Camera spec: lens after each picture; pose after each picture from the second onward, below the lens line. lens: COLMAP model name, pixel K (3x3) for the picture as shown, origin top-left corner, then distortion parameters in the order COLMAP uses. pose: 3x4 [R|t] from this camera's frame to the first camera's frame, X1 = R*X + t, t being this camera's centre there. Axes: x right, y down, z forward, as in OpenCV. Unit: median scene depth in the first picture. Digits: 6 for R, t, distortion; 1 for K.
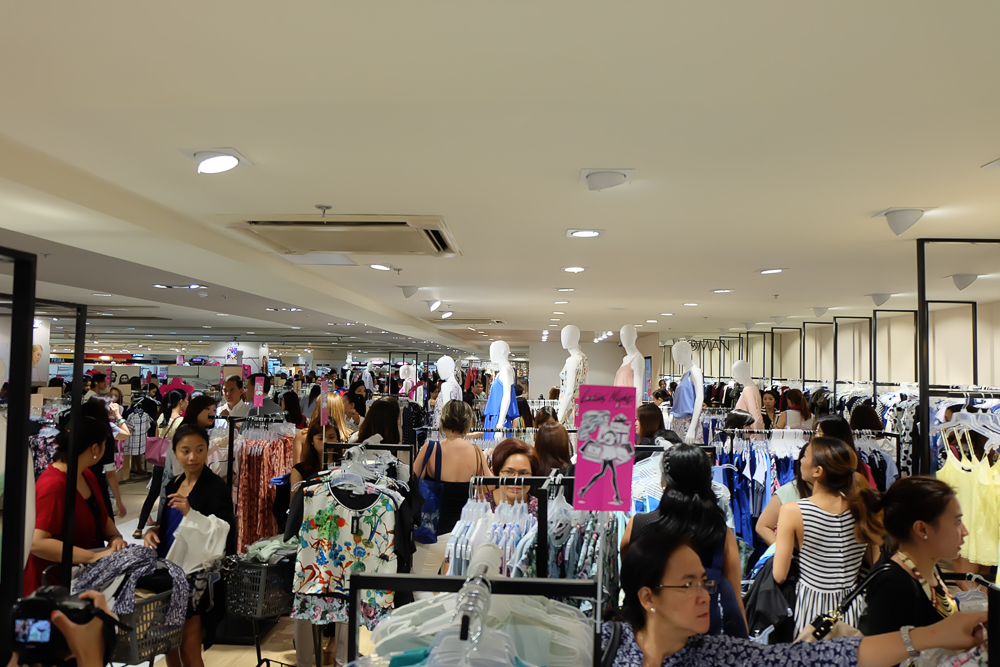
lens RADIAL K [[684.2, 0, 500.0], [0, 684.2, 333.5], [0, 0, 1]] dist [0.000381, -0.000232]
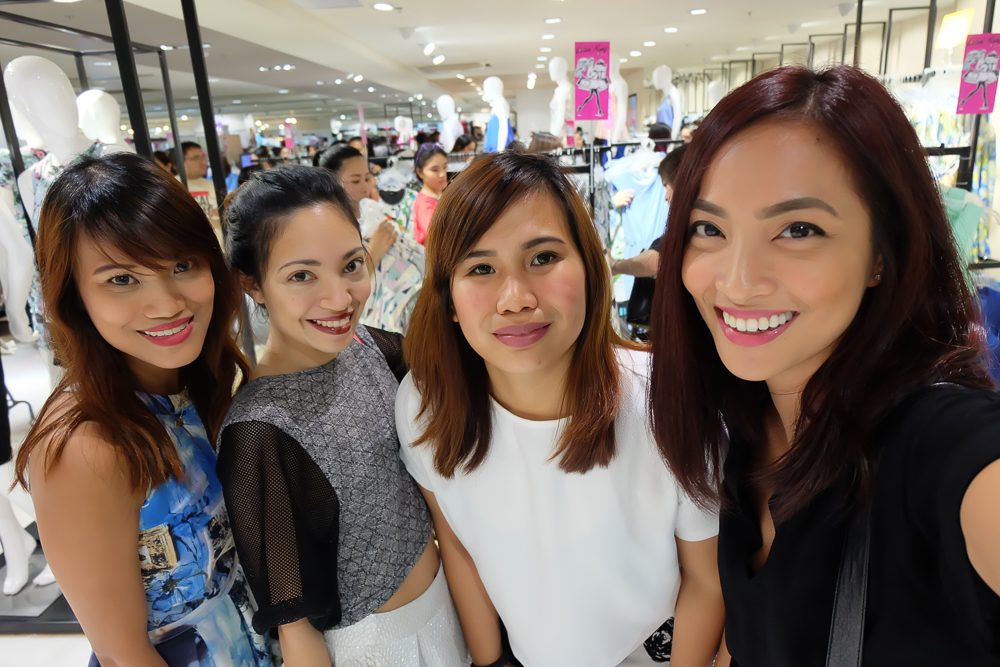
lens RADIAL K [[715.4, 0, 500.0], [0, 715.4, 333.5], [0, 0, 1]] dist [-0.003703, -0.000834]
pose [[0.997029, -0.076576, 0.008331, -0.026316], [0.070287, 0.948690, 0.308297, 0.040050], [-0.031512, -0.306795, 0.951254, -0.168419]]
